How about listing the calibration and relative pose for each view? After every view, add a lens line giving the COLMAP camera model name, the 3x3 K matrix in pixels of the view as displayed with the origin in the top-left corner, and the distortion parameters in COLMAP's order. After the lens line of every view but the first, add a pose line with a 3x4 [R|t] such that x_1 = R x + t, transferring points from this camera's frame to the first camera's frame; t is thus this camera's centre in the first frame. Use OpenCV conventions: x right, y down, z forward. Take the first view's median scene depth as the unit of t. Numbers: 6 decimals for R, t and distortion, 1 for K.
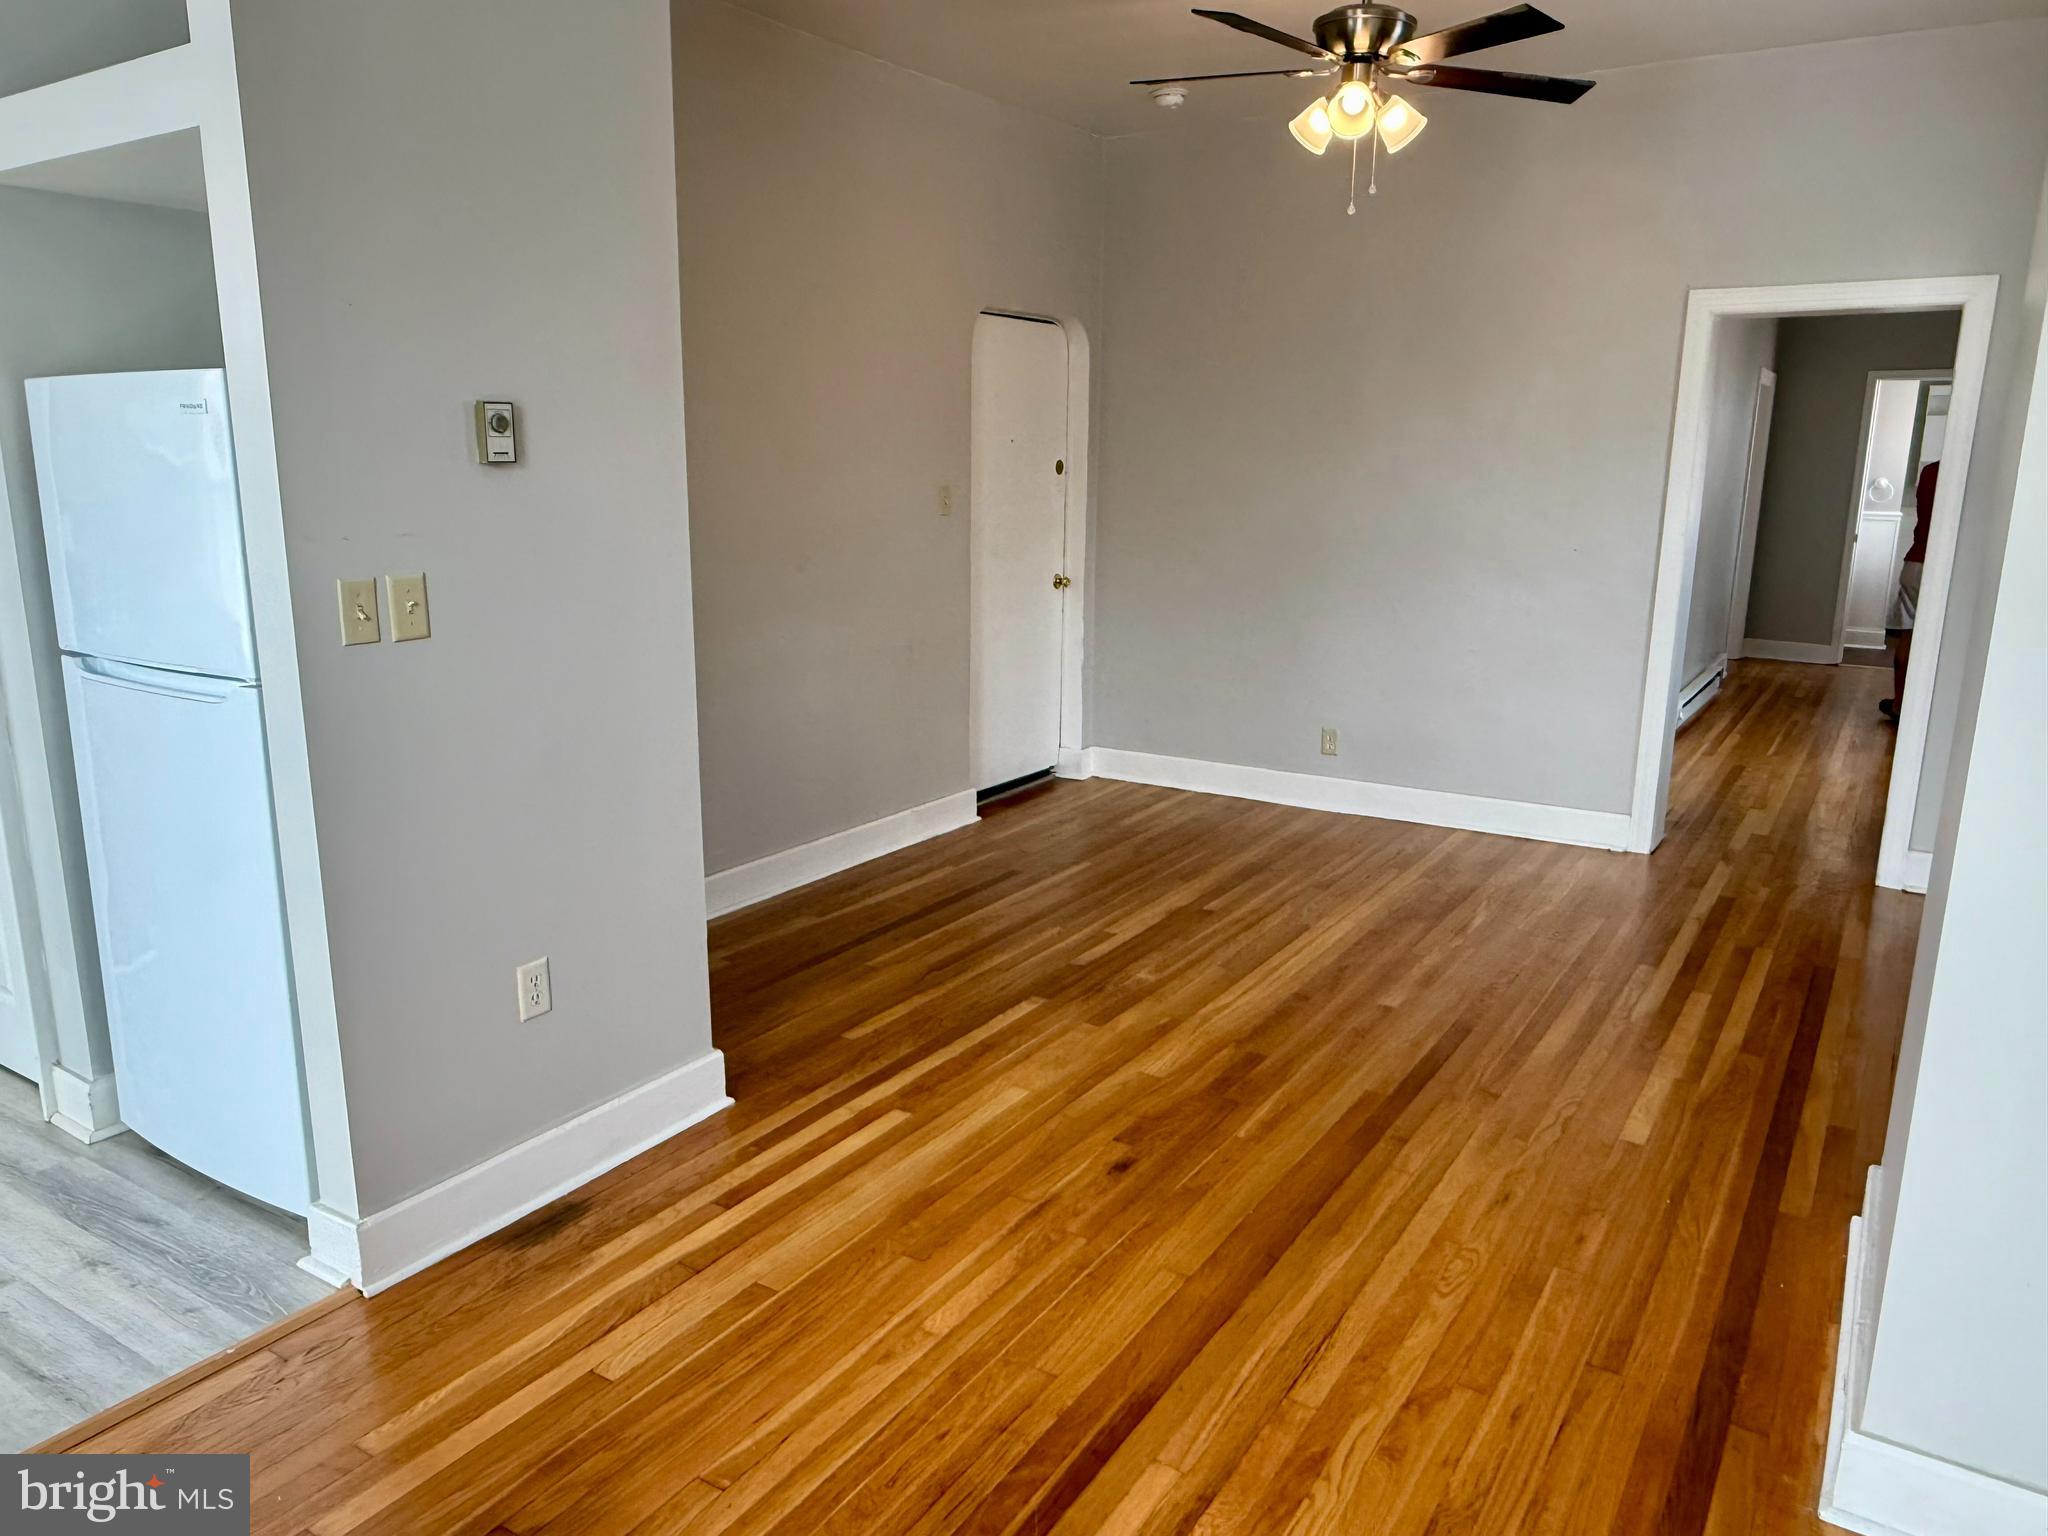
lens RADIAL K [[1409.8, 0, 1024.0], [0, 1409.8, 768.0], [0, 0, 1]] dist [0.004458, 0.000175]
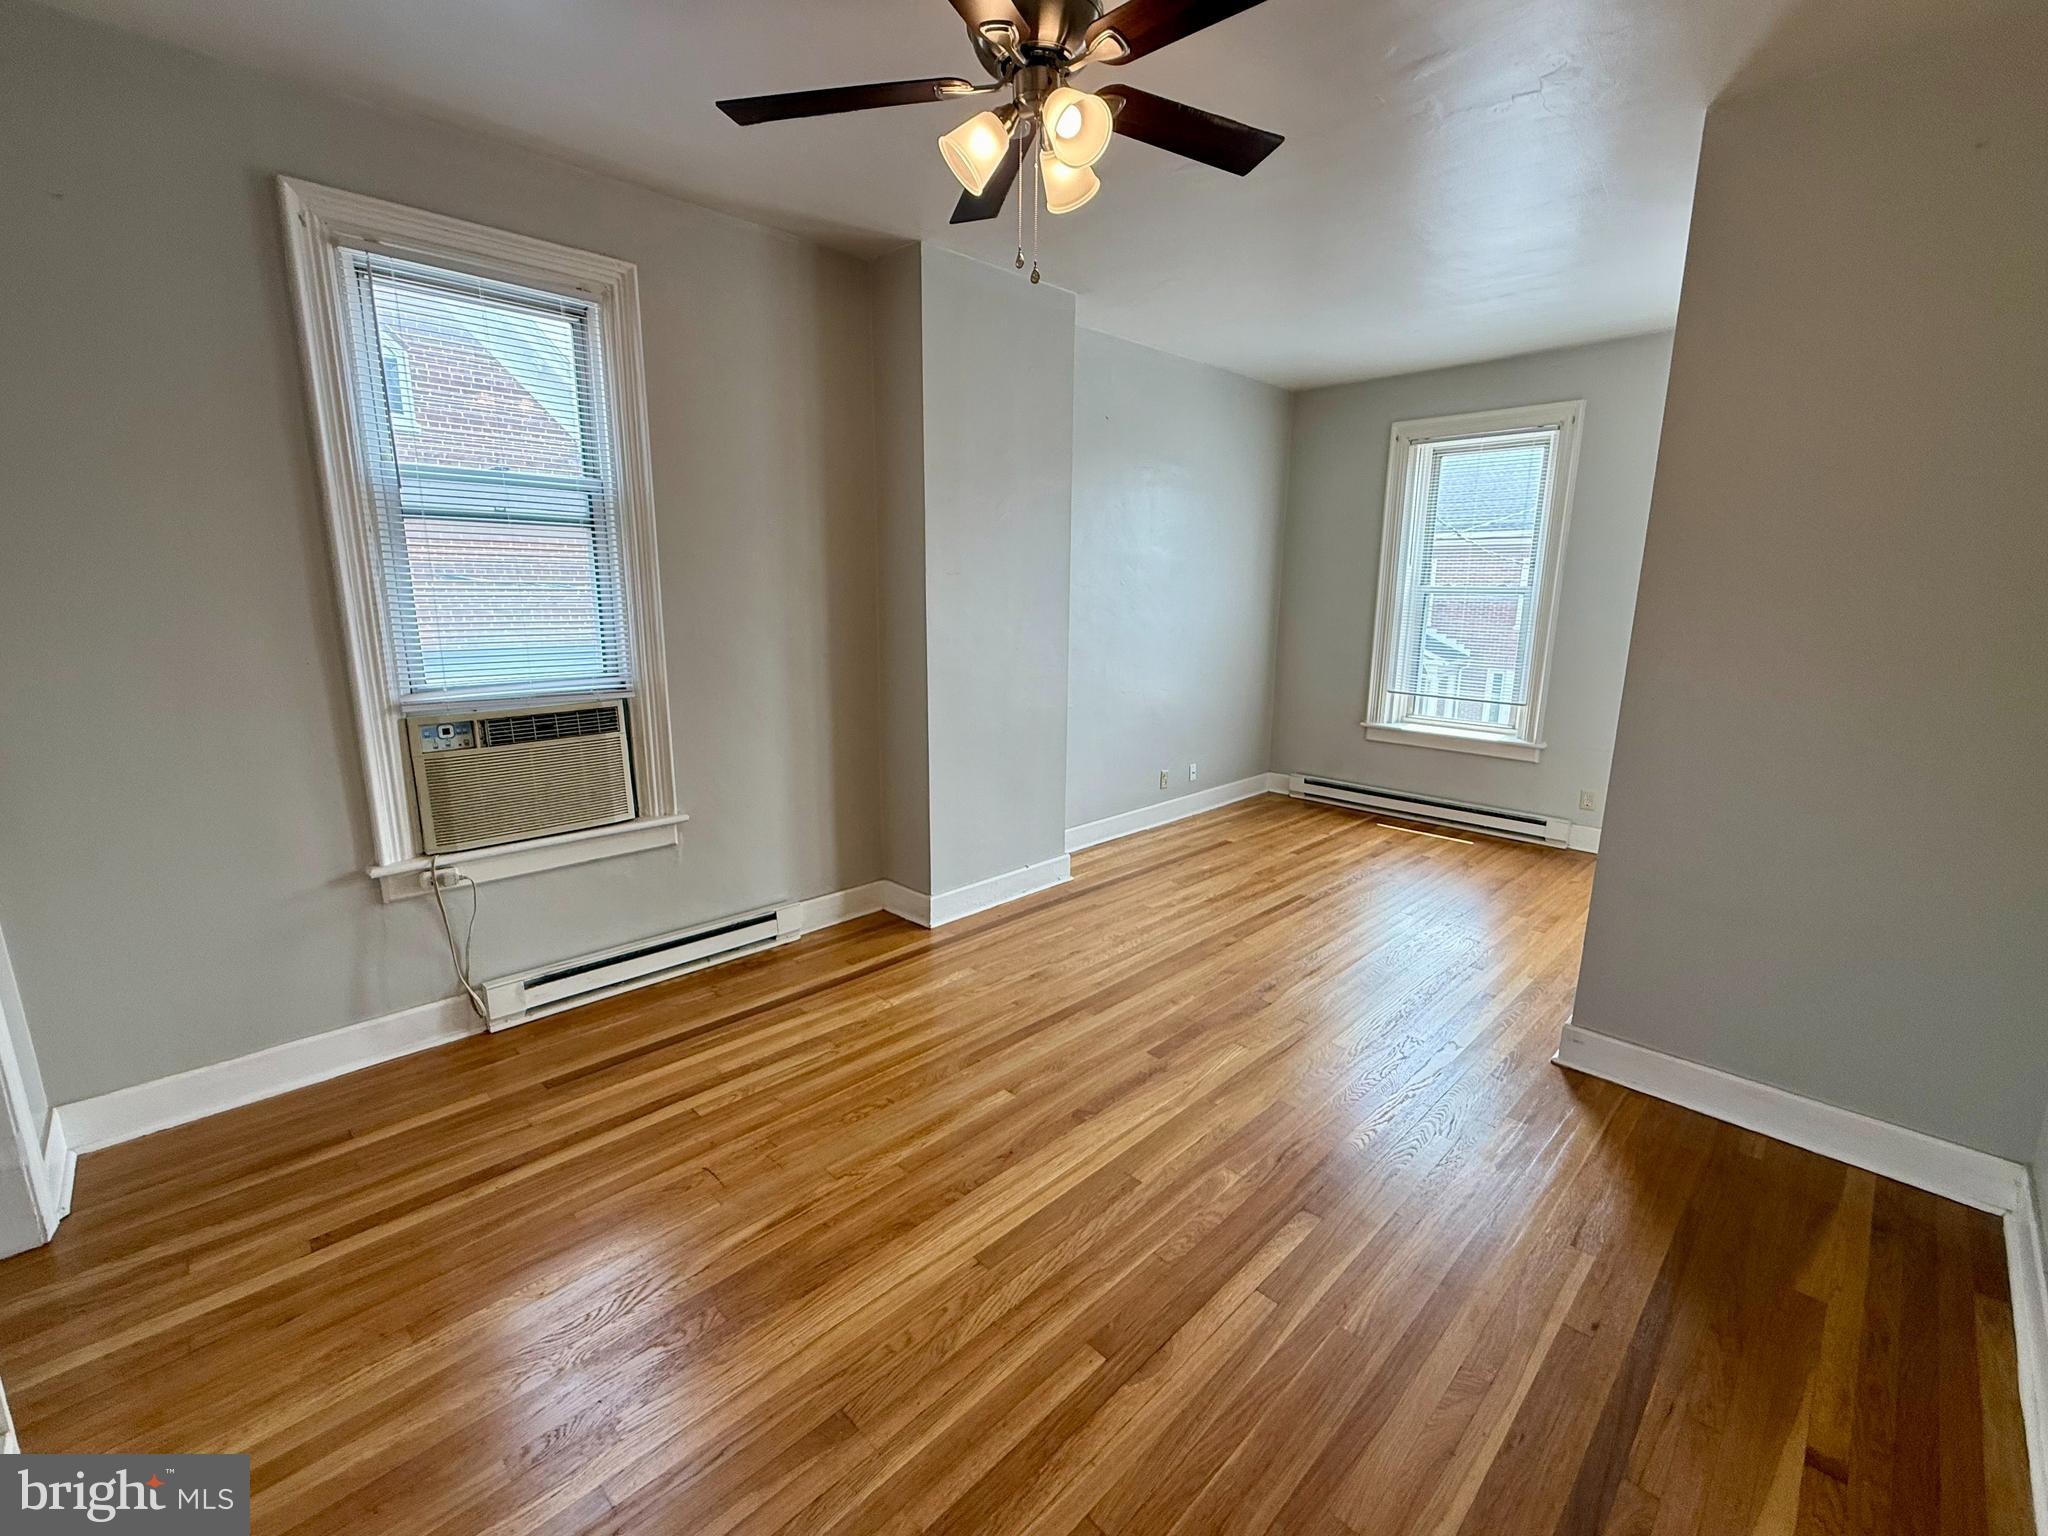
lens RADIAL K [[876.9, 0, 1024.0], [0, 876.9, 768.0], [0, 0, 1]] dist [-0.000303, -0.000234]
pose [[-0.975404, -0.061837, 0.211575, 0.114726], [0.032742, 0.908551, 0.416490, -0.337878], [-0.217981, 0.413173, -0.884179, 1.460843]]
